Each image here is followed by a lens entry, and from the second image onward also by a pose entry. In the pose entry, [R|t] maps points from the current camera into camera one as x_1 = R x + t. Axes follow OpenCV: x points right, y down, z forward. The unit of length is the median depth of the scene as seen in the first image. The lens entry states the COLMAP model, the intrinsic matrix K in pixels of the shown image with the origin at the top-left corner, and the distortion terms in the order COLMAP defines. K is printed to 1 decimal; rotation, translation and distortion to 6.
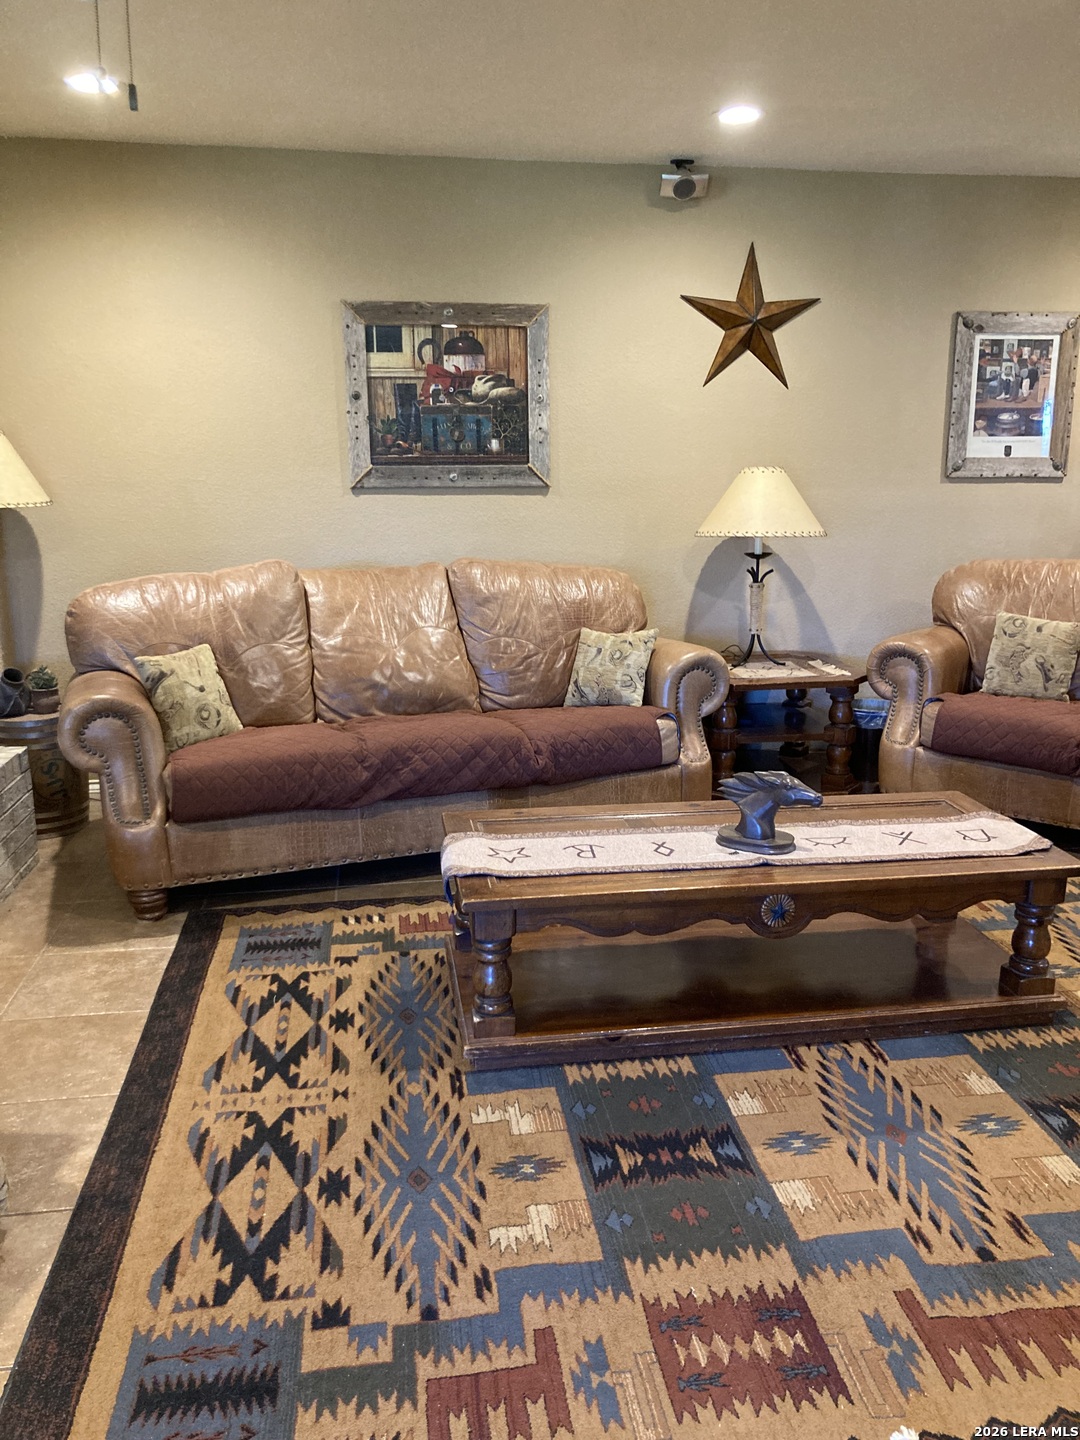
lens RADIAL K [[1200.8, 0, 571.1], [0, 1200.8, 725.6], [0, 0, 1]] dist [-0.020414, 0.085589]
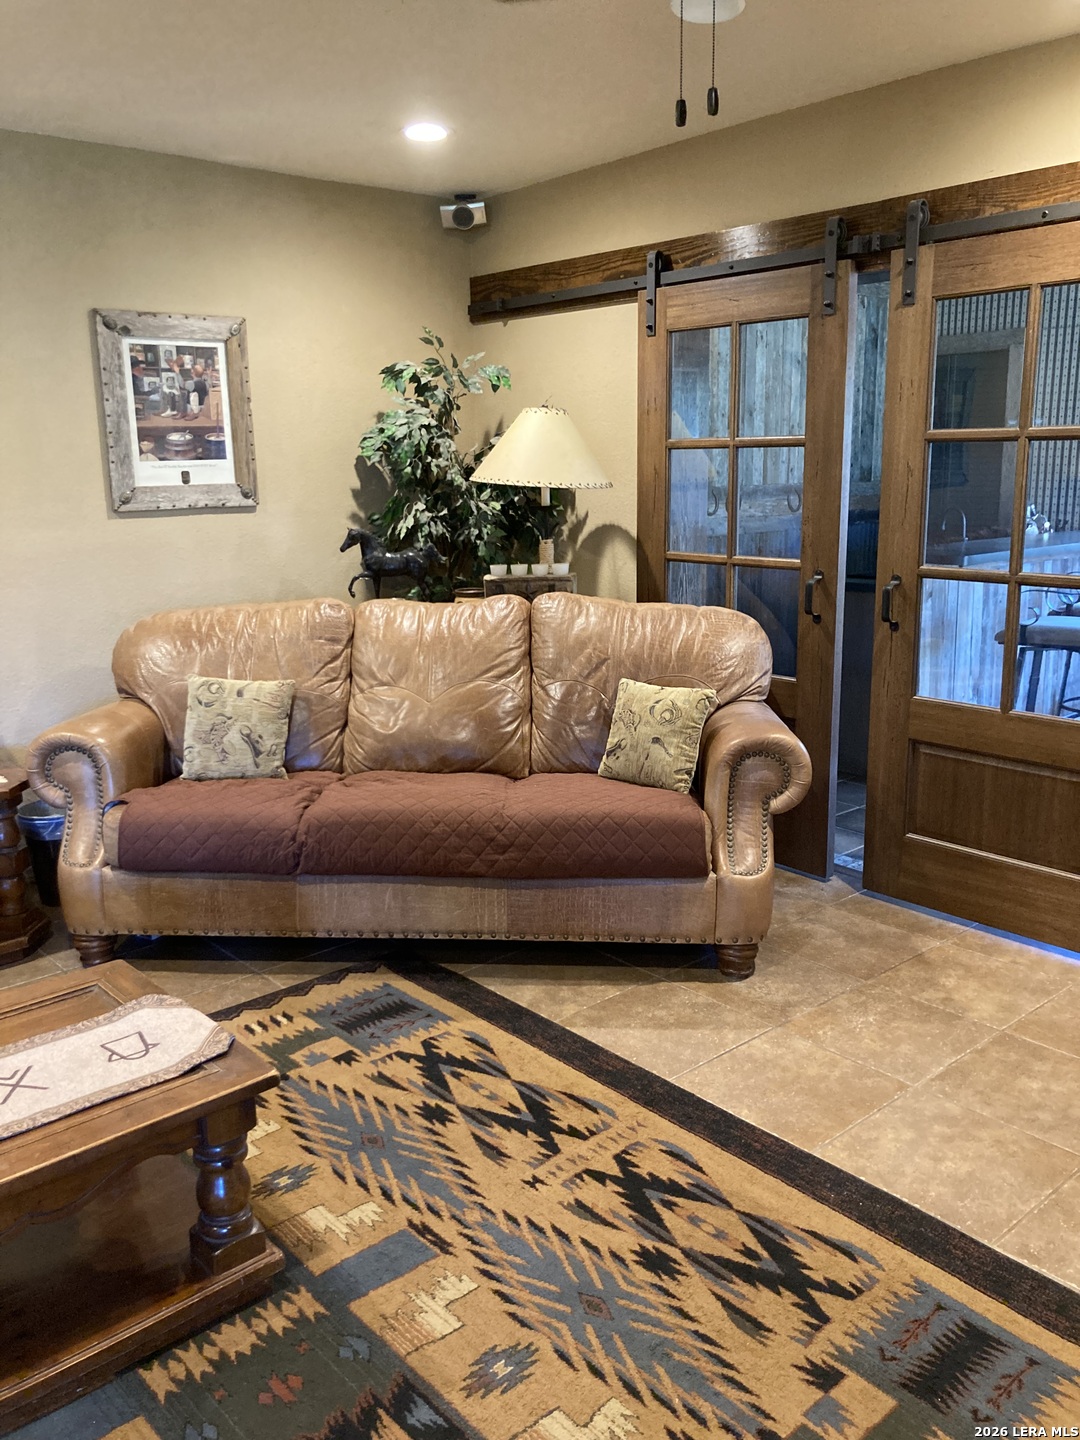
lens RADIAL K [[1200.8, 0, 571.1], [0, 1200.8, 725.6], [0, 0, 1]] dist [-0.020414, 0.085589]
pose [[0.834538, -0.138723, 0.533199, 0.124906], [0.146794, 0.988785, 0.027499, -0.043192], [-0.531034, 0.055321, 0.845543, 0.165529]]
